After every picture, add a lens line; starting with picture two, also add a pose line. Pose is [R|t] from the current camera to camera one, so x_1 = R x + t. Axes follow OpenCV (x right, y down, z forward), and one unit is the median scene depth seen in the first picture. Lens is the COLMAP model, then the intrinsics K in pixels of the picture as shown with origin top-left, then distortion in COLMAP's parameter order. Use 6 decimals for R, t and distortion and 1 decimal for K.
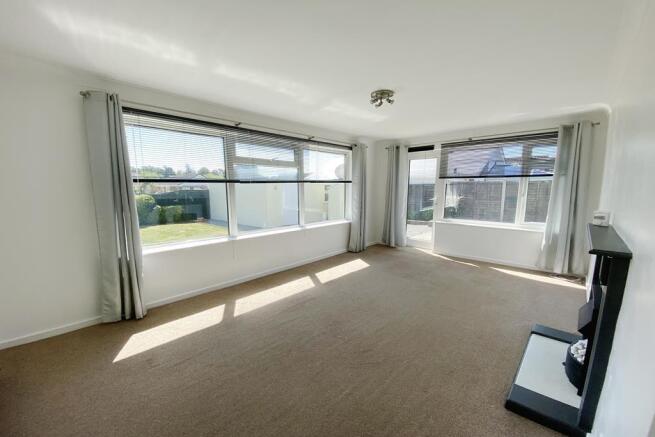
lens RADIAL K [[259.3, 0, 327.5], [0, 259.3, 218.5], [0, 0, 1]] dist [0.019511, -0.000020]
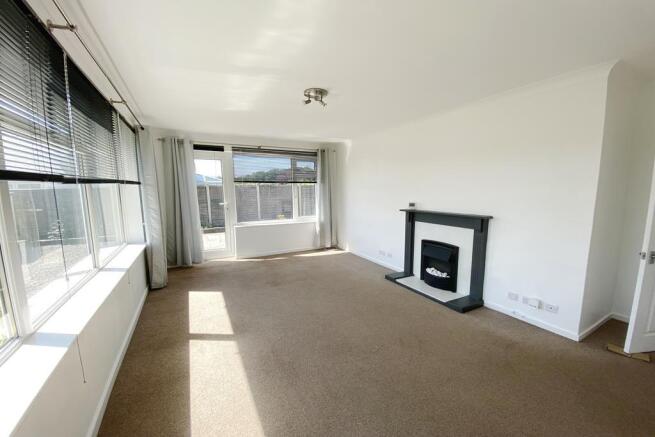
lens RADIAL K [[259.3, 0, 327.5], [0, 259.3, 218.5], [0, 0, 1]] dist [0.019511, -0.000020]
pose [[0.351670, -0.111432, 0.929468, -0.425350], [0.124728, 0.989615, 0.071451, -0.052909], [-0.927777, 0.090803, 0.361917, 0.396715]]
